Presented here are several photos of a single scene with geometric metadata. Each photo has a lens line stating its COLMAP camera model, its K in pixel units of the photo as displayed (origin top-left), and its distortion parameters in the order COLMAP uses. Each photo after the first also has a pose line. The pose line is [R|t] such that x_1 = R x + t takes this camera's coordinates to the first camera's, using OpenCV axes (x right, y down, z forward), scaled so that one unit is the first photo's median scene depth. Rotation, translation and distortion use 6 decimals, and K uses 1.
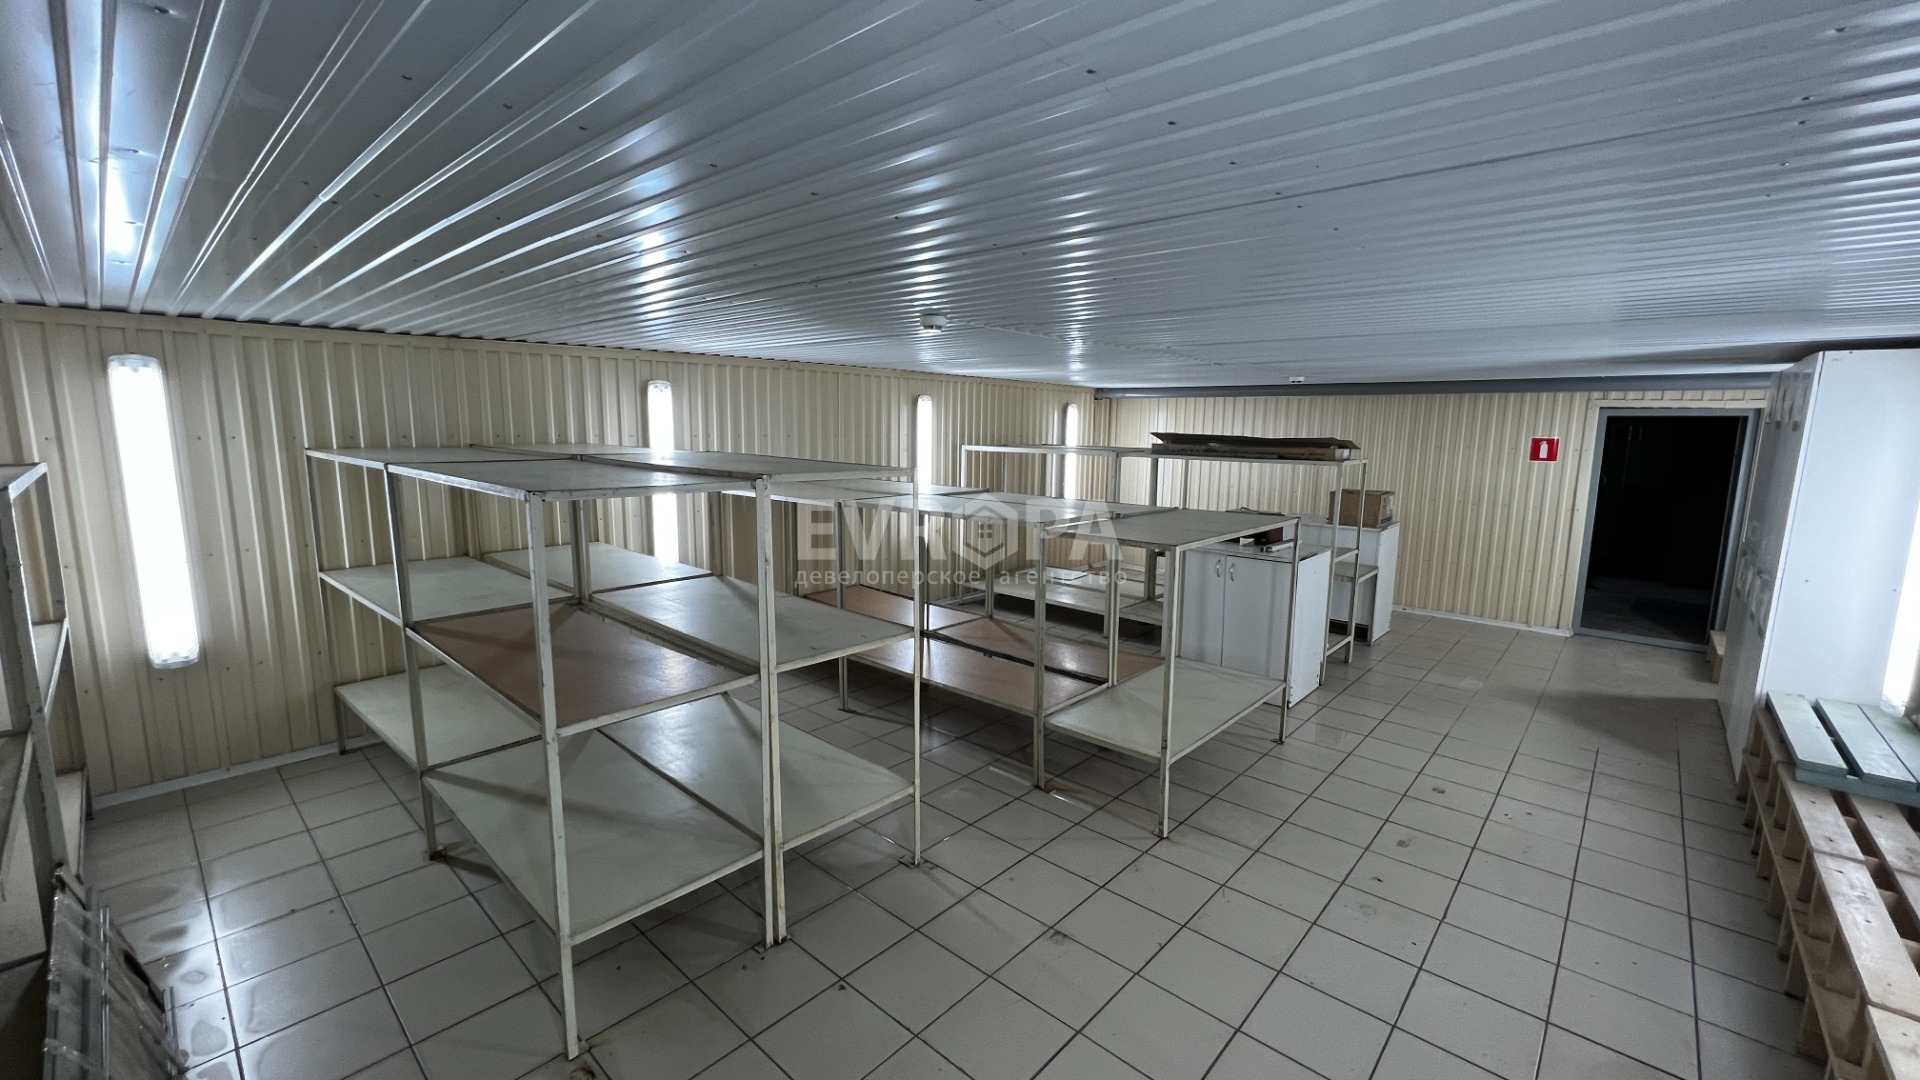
lens RADIAL K [[764.0, 0, 960.0], [0, 764.0, 540.0], [0, 0, 1]] dist [-0.000193, -0.000024]
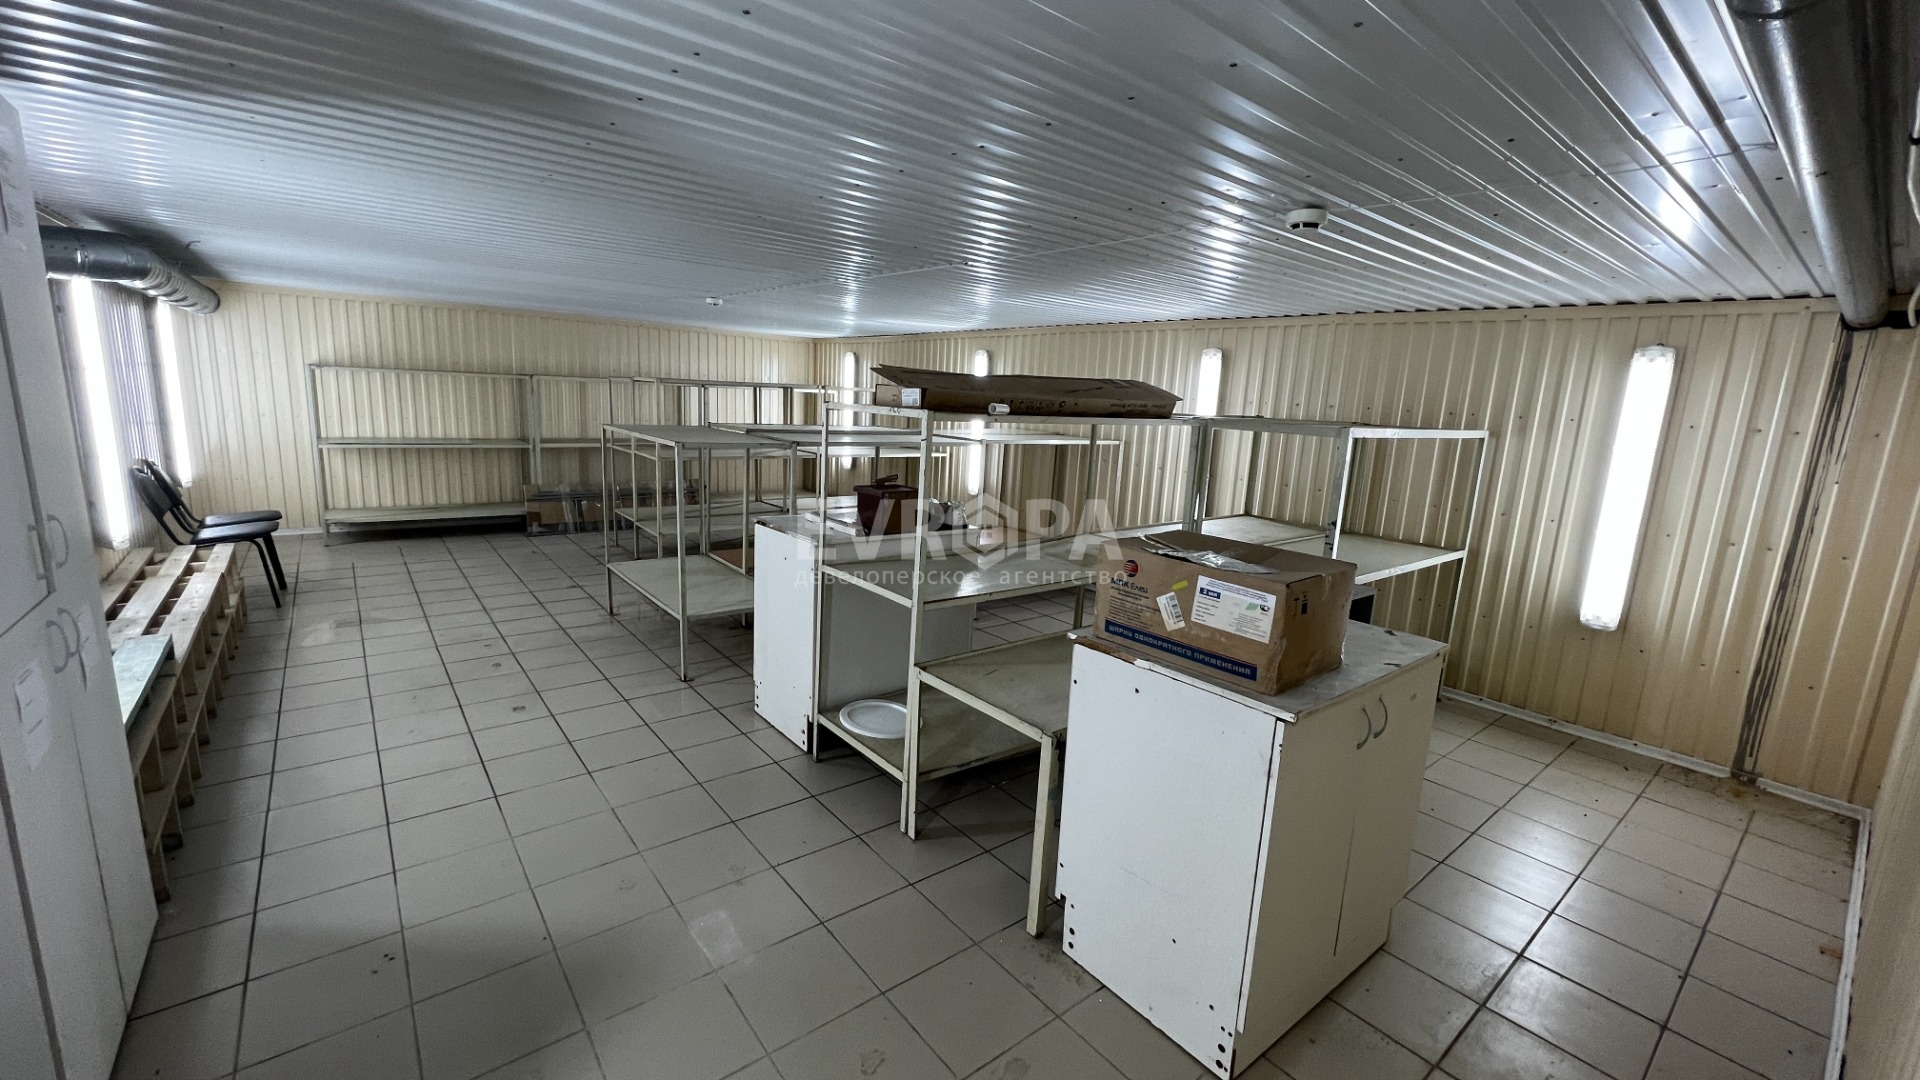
lens RADIAL K [[764.0, 0, 960.0], [0, 764.0, 540.0], [0, 0, 1]] dist [-0.000193, -0.000024]
pose [[-0.152948, 0.188631, -0.970065, 1.204579], [-0.184203, 0.958969, 0.215517, -0.190095], [0.970915, 0.211652, -0.111925, 1.319333]]
